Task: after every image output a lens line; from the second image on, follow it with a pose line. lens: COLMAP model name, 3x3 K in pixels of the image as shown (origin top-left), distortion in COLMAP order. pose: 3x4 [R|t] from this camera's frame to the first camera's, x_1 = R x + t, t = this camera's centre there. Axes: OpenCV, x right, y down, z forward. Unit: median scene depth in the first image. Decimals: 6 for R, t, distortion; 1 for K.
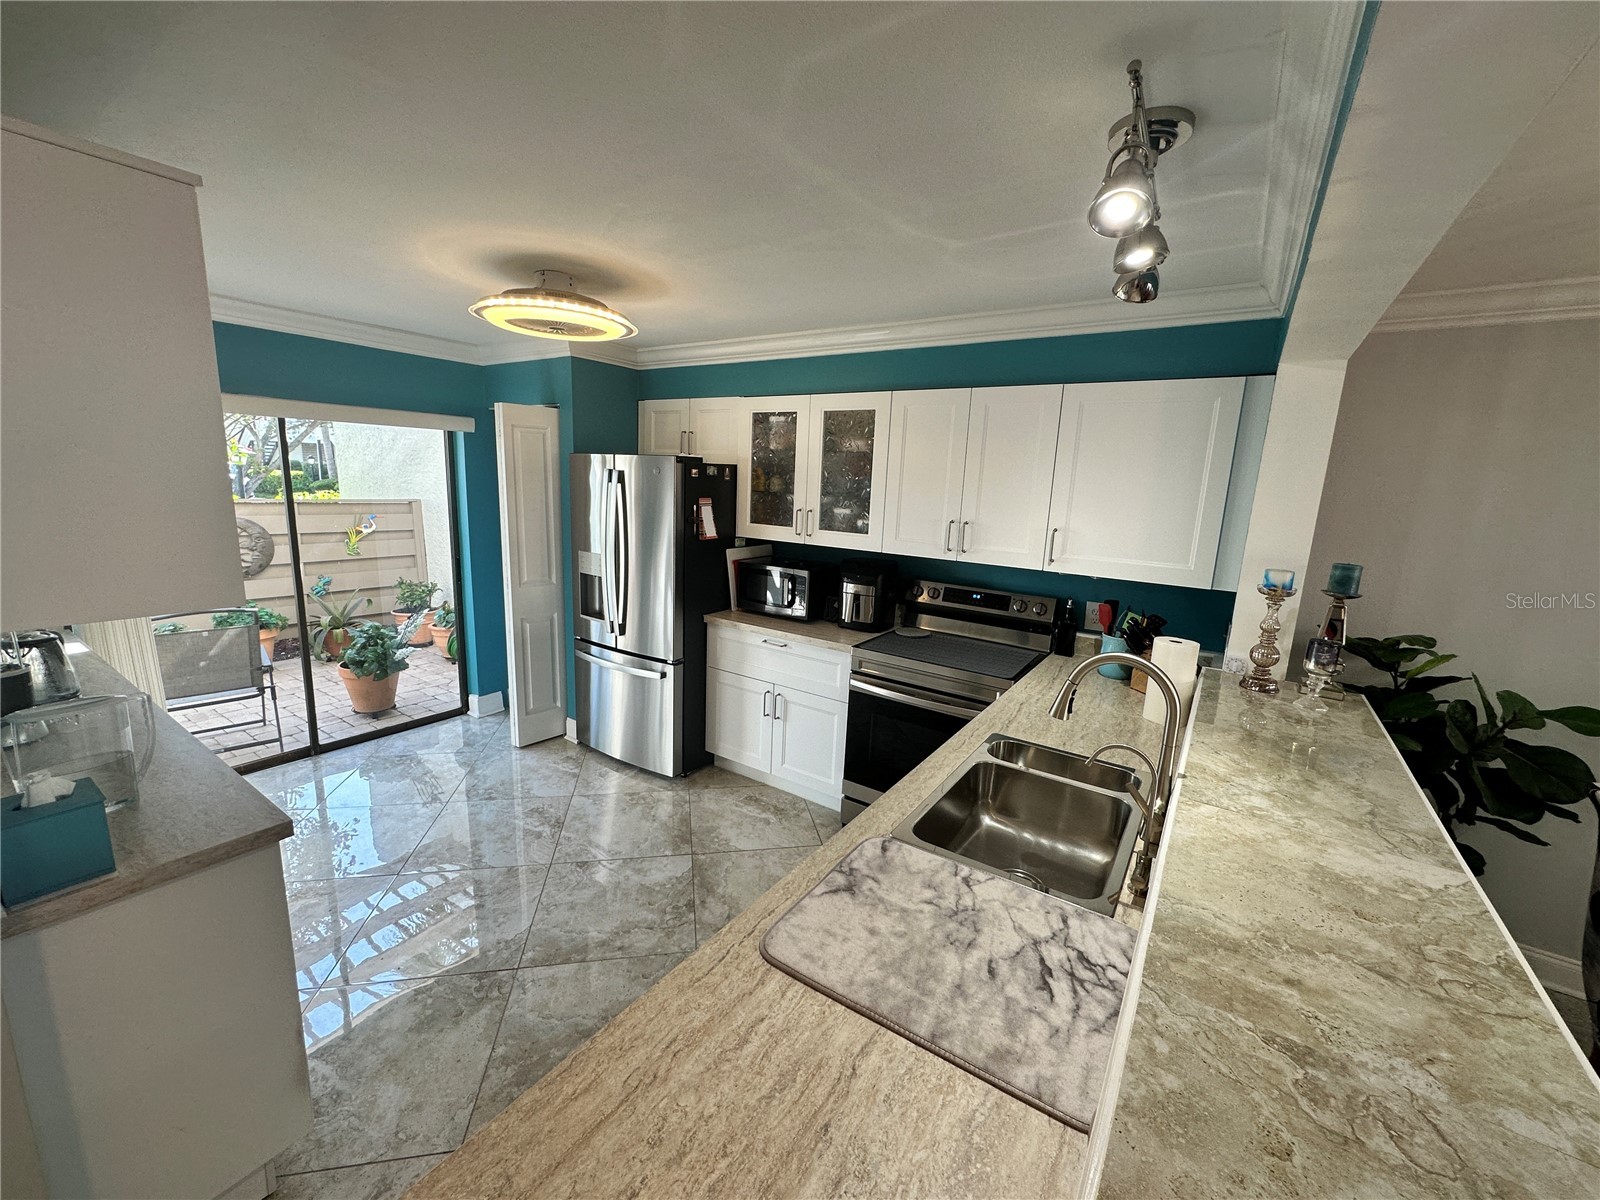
lens RADIAL K [[638.7, 0, 802.7], [0, 638.7, 603.8], [0, 0, 1]] dist [-0.001944, 0.000820]
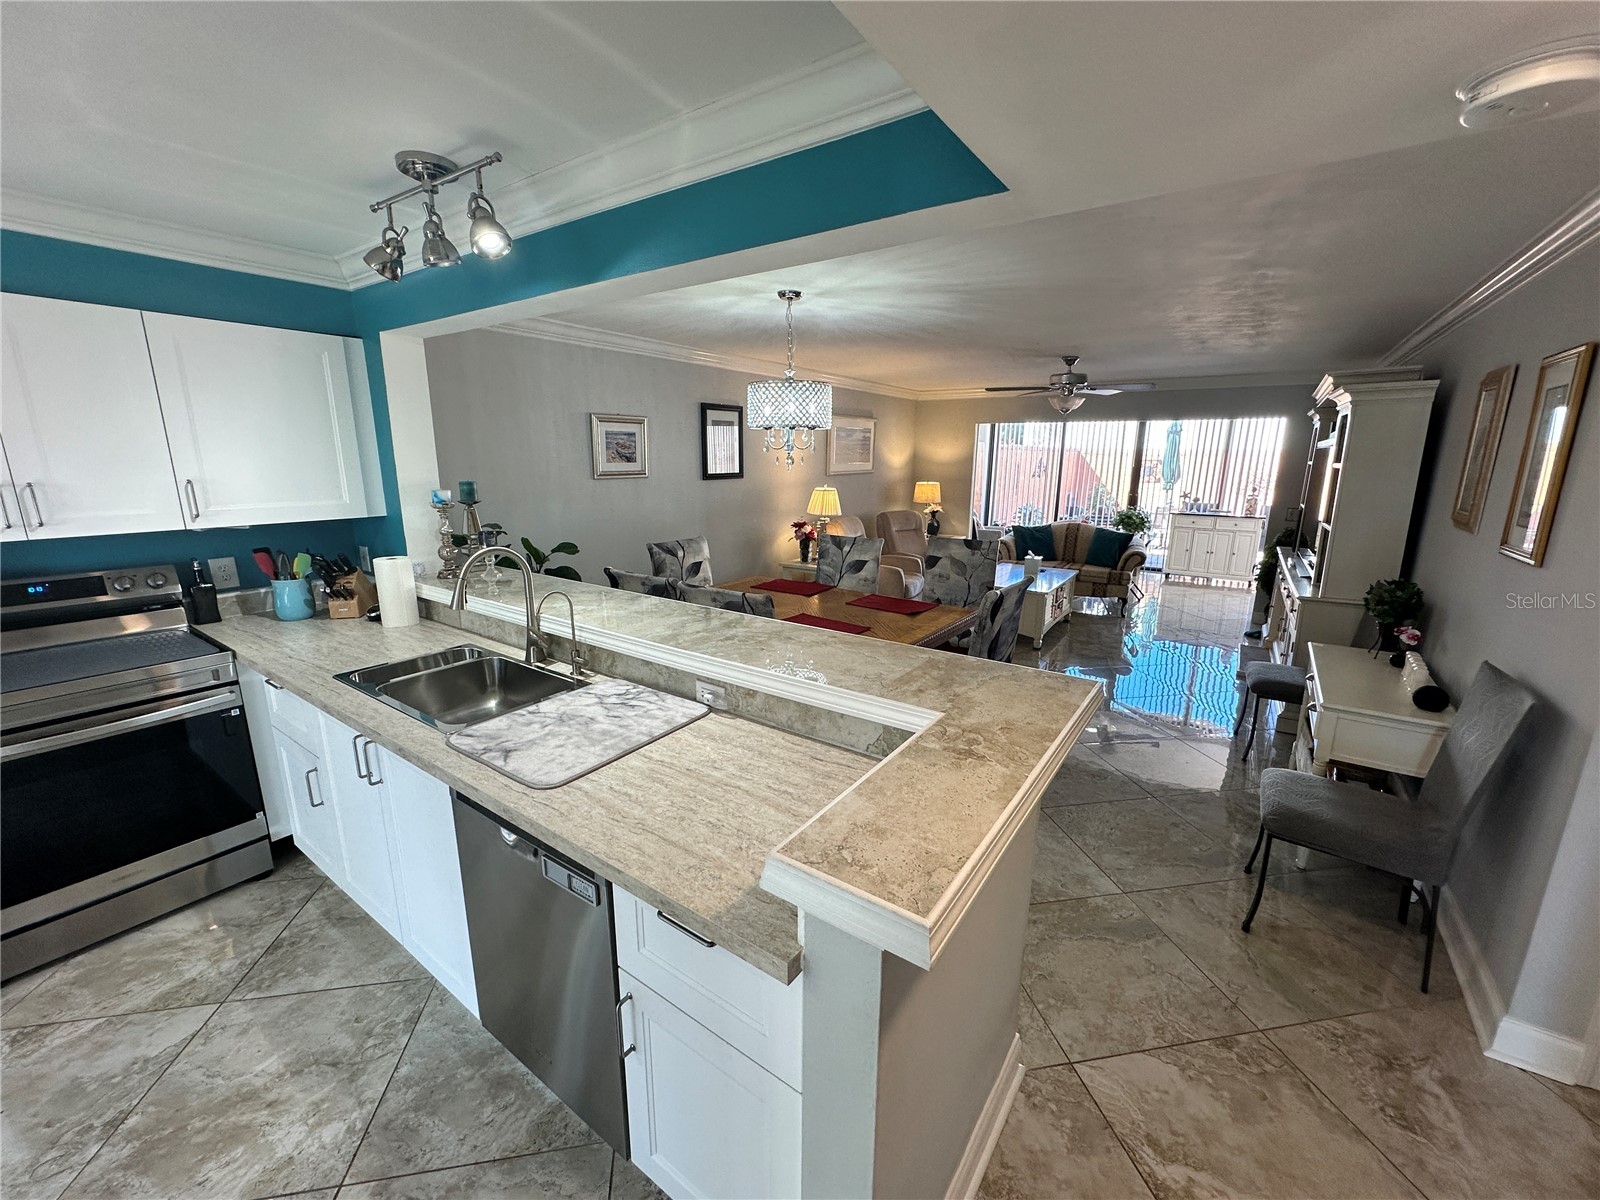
lens RADIAL K [[638.7, 0, 796.4], [0, 638.7, 600.4], [0, 0, 1]] dist [-0.001944, 0.000820]
pose [[0.018710, -0.263773, 0.964403, -0.748797], [0.190168, 0.947903, 0.255571, -0.037693], [-0.981573, 0.178617, 0.067896, 0.209143]]
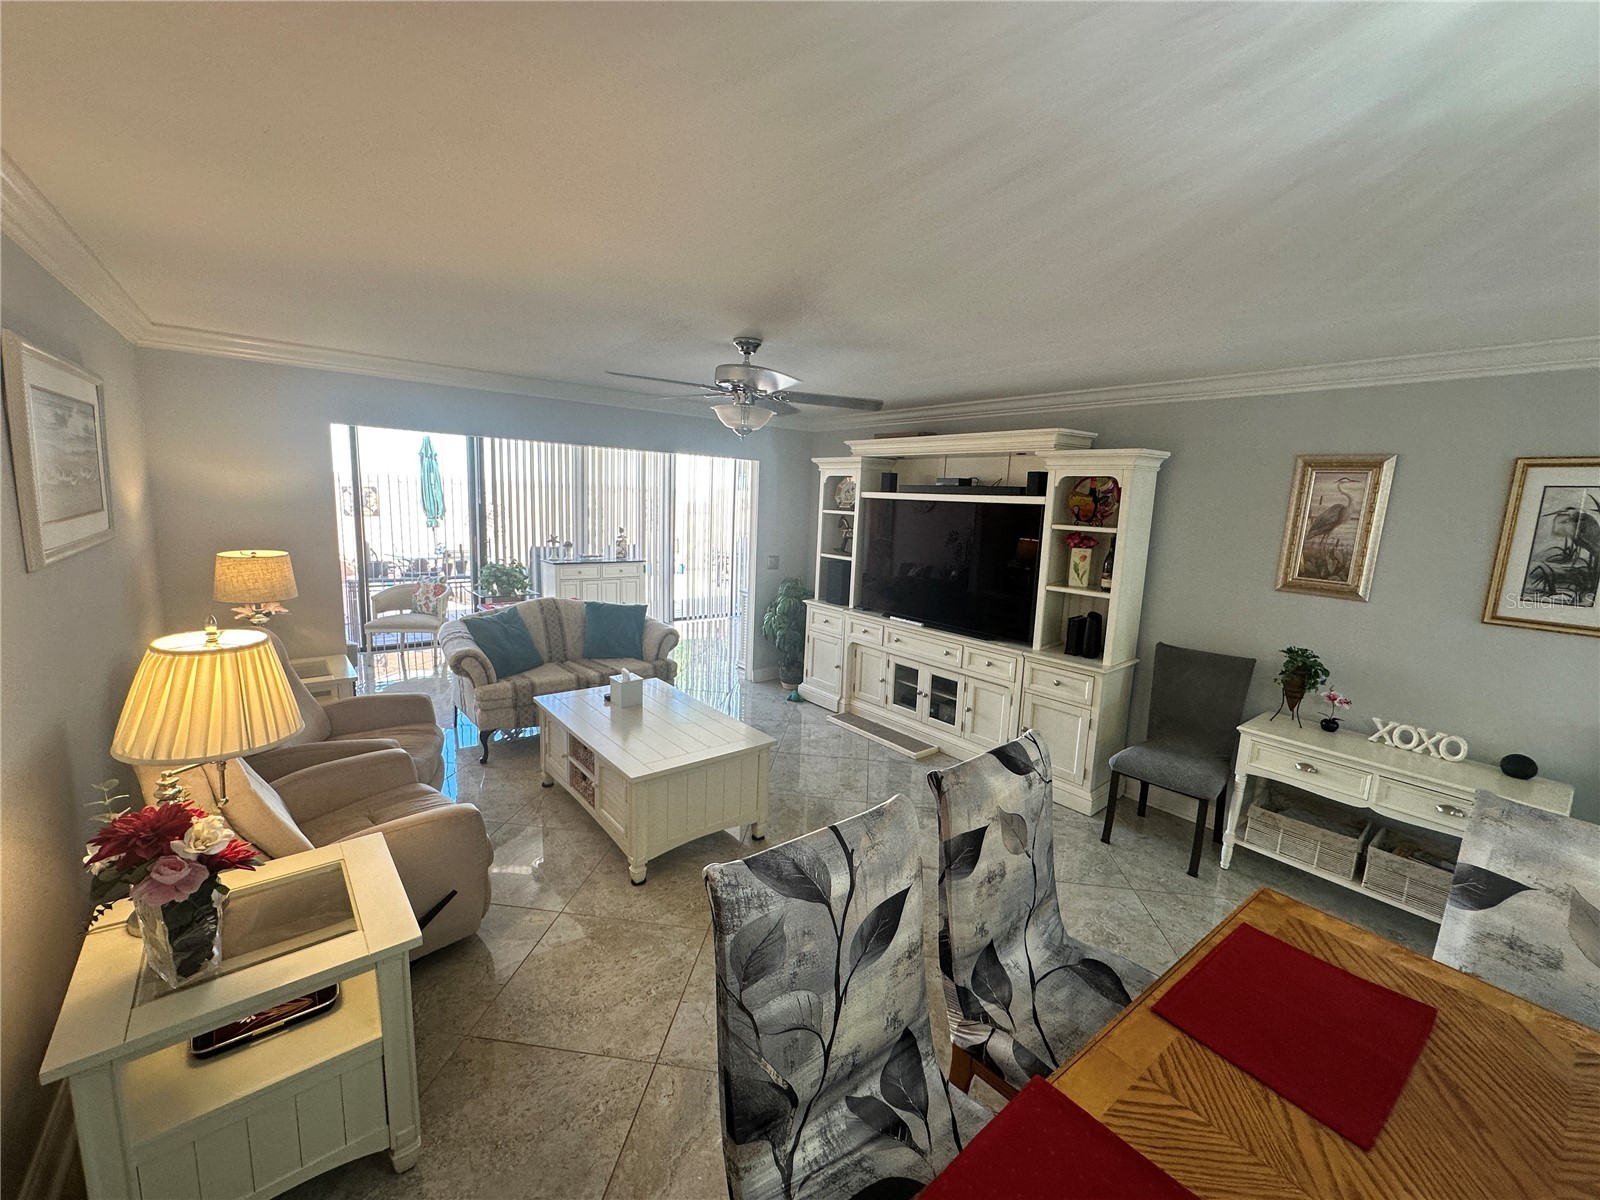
lens RADIAL K [[638.7, 0, 810.8], [0, 638.7, 601.2], [0, 0, 1]] dist [-0.001944, 0.000820]
pose [[-0.954762, -0.126536, 0.269107, 1.715140], [-0.024234, 0.935050, 0.353686, -0.061100], [-0.296383, 0.331164, -0.895817, 0.671824]]
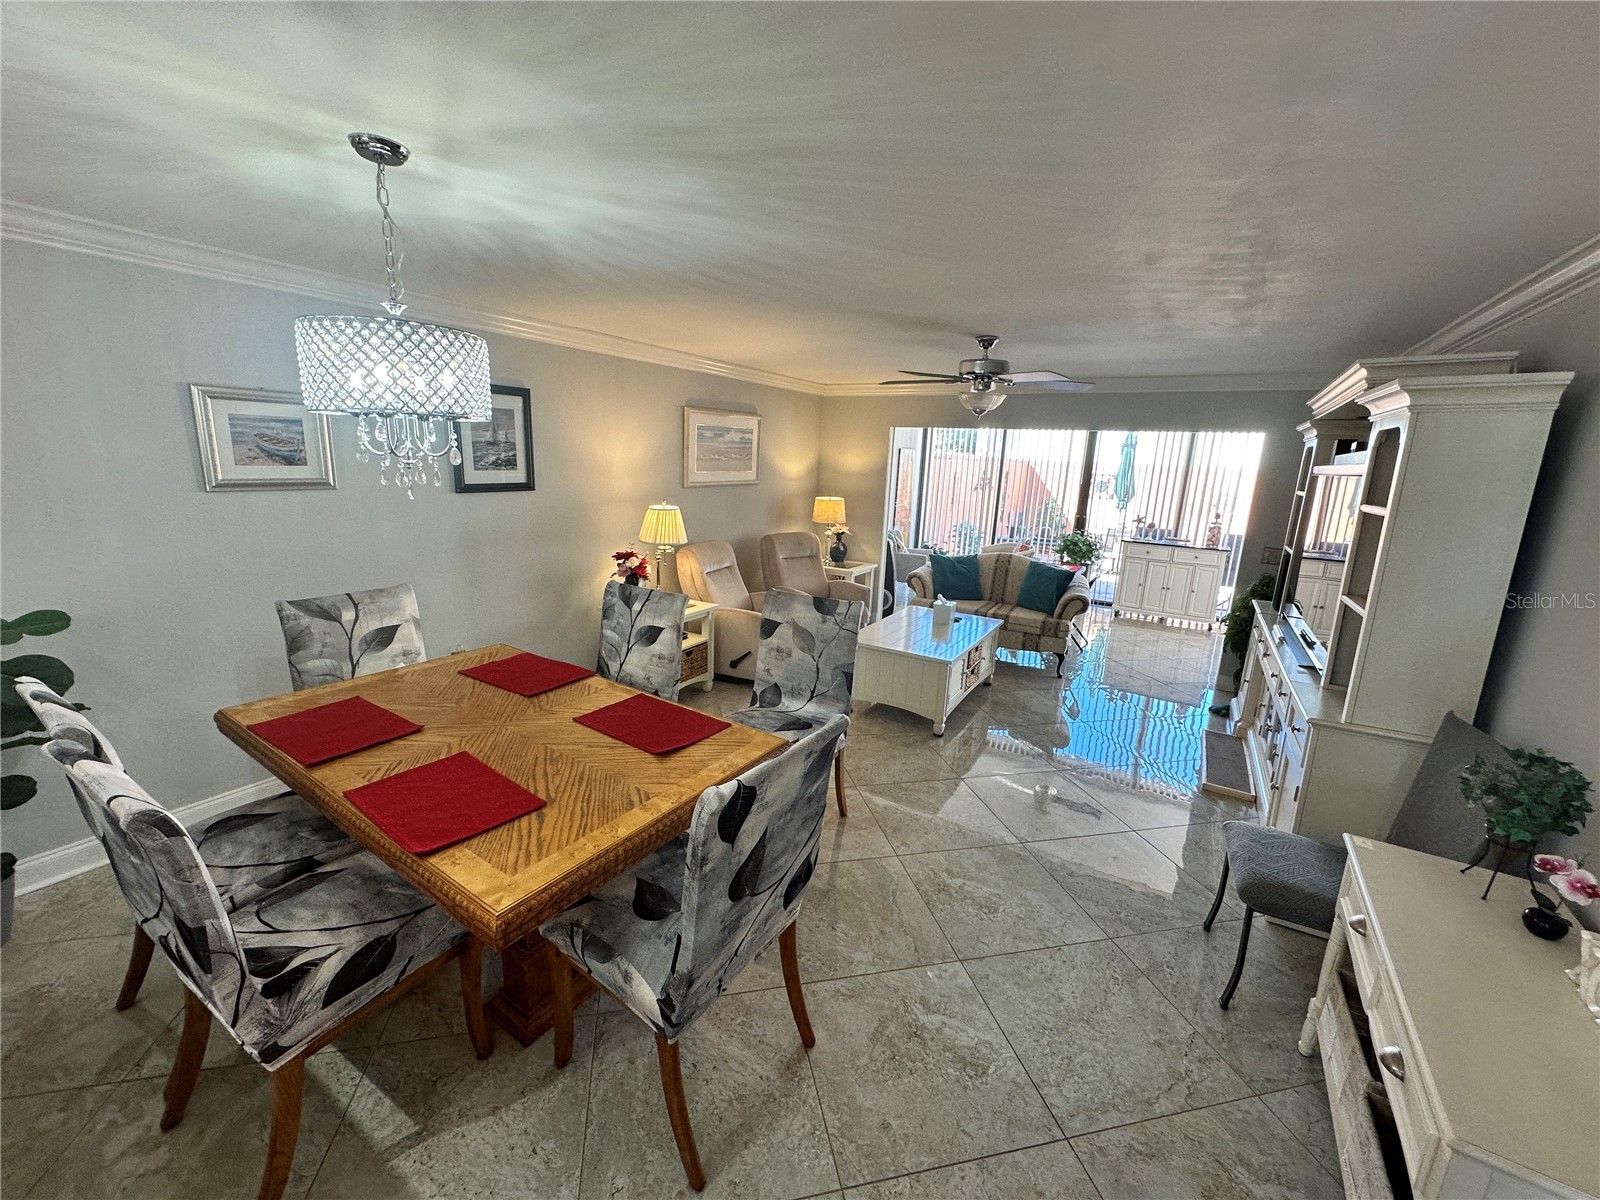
lens RADIAL K [[638.7, 0, 794.1], [0, 638.7, 600.3], [0, 0, 1]] dist [-0.001944, 0.000820]
pose [[-0.026653, -0.263580, 0.964269, 0.166067], [0.156620, 0.951598, 0.264445, 0.062993], [-0.987299, 0.158072, 0.015919, -0.301711]]
